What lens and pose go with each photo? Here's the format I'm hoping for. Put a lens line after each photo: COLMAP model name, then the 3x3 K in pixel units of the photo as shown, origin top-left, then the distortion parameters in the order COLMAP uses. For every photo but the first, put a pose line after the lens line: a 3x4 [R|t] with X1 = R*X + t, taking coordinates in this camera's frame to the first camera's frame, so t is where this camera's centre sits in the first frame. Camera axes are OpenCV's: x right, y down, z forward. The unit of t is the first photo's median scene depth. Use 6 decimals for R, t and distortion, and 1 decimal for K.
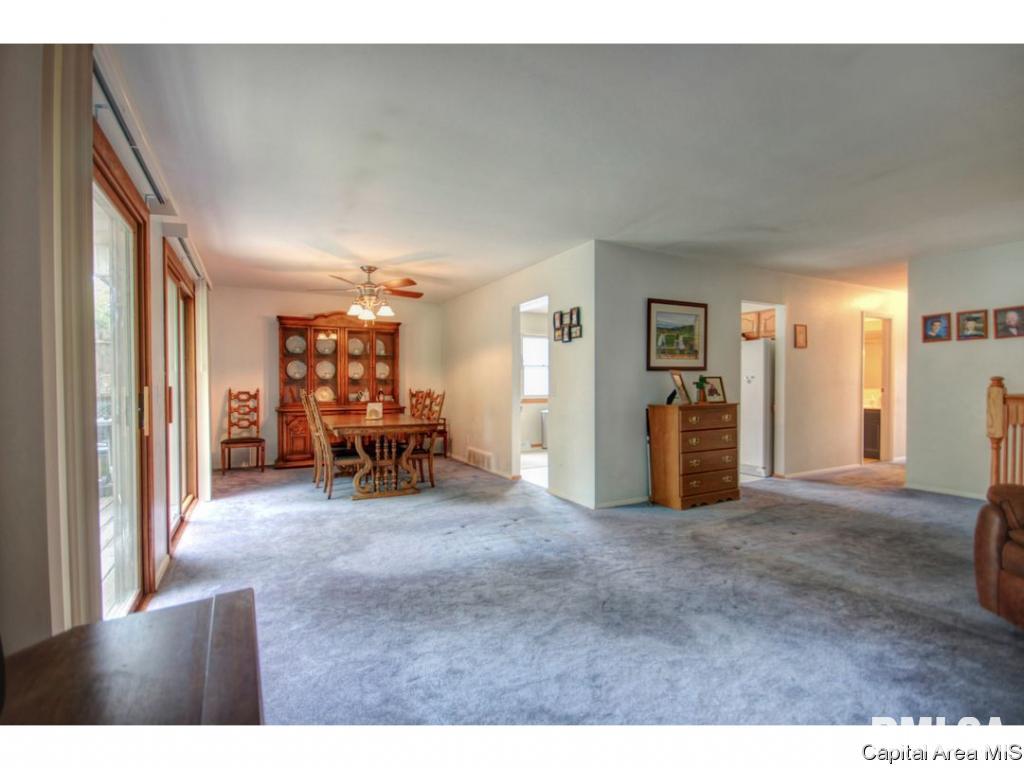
lens RADIAL K [[475.9, 0, 509.7], [0, 475.9, 390.4], [0, 0, 1]] dist [0.009966, -0.009636]
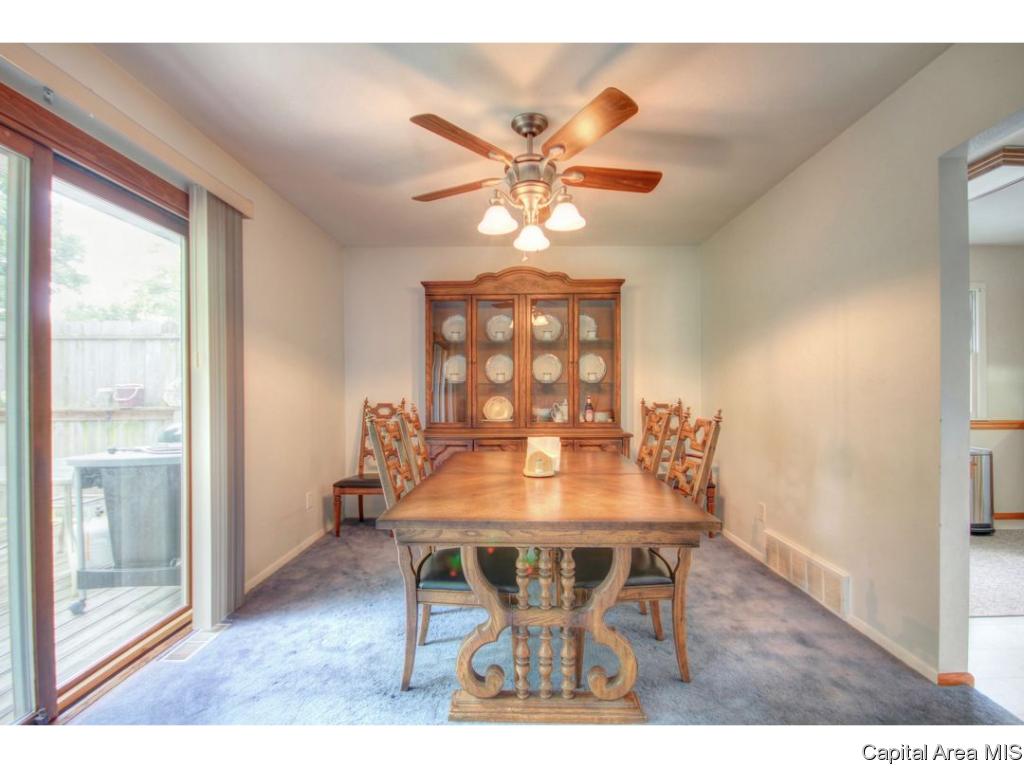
lens RADIAL K [[478.5, 0, 511.7], [0, 478.5, 390.9], [0, 0, 1]] dist [0.000637, -0.000180]
pose [[0.873771, -0.003551, -0.486324, -0.083481], [-0.003860, 0.999891, -0.014236, -0.006615], [0.486322, 0.014317, 0.873663, 0.518479]]
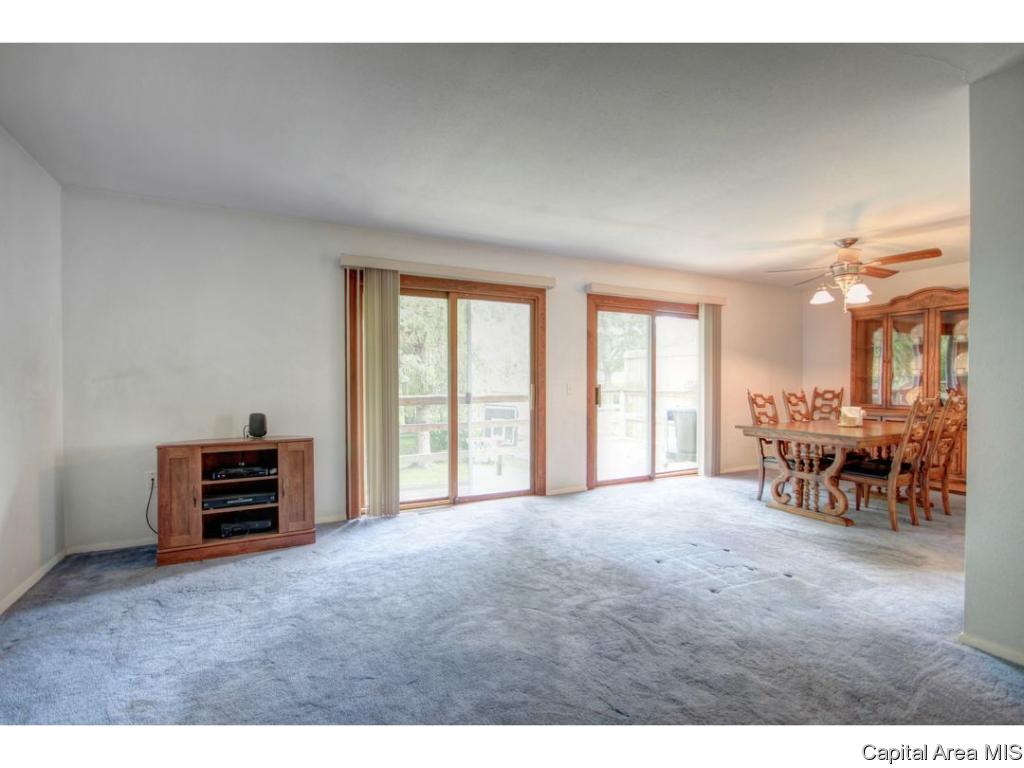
lens RADIAL K [[475.9, 0, 509.7], [0, 475.9, 390.4], [0, 0, 1]] dist [0.009966, -0.009636]
pose [[-0.028024, 0.017135, -0.999460, 0.456792], [-0.014463, 0.999741, 0.017545, -0.005581], [0.999503, 0.014947, -0.027769, 0.377315]]
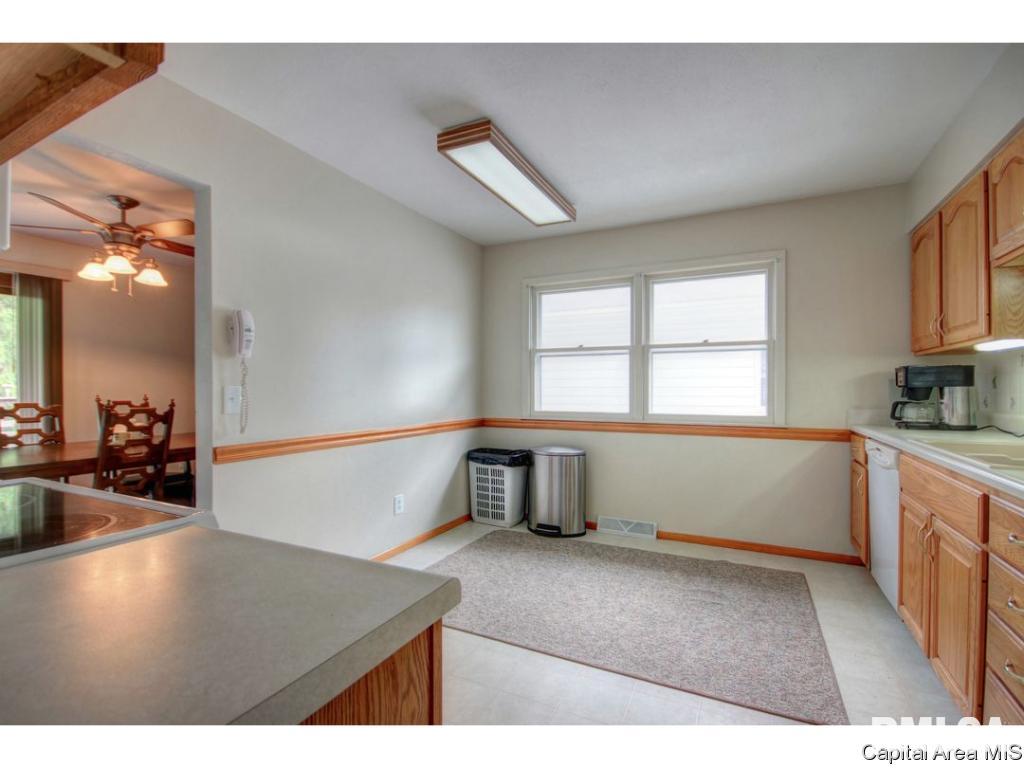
lens RADIAL K [[478.5, 0, 511.7], [0, 478.5, 390.9], [0, 0, 1]] dist [0.000637, -0.000180]
pose [[0.568567, 0.010261, -0.822573, 0.429924], [-0.014929, 0.999886, 0.002154, -0.014587], [0.822501, 0.011056, 0.568656, 0.892228]]
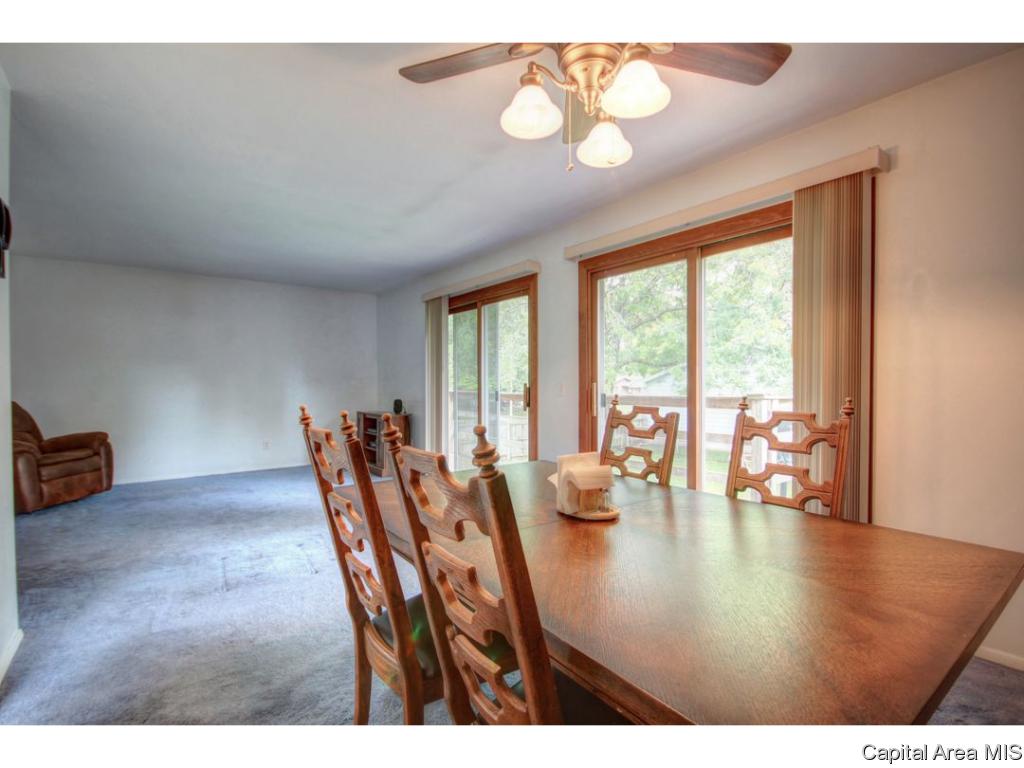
lens RADIAL K [[478.5, 0, 511.7], [0, 478.5, 390.9], [0, 0, 1]] dist [0.000637, -0.000180]
pose [[-0.990488, -0.002036, -0.137584, -0.176487], [-0.006781, 0.999398, 0.034025, -0.013775], [0.137432, 0.034635, -0.989905, 1.064393]]
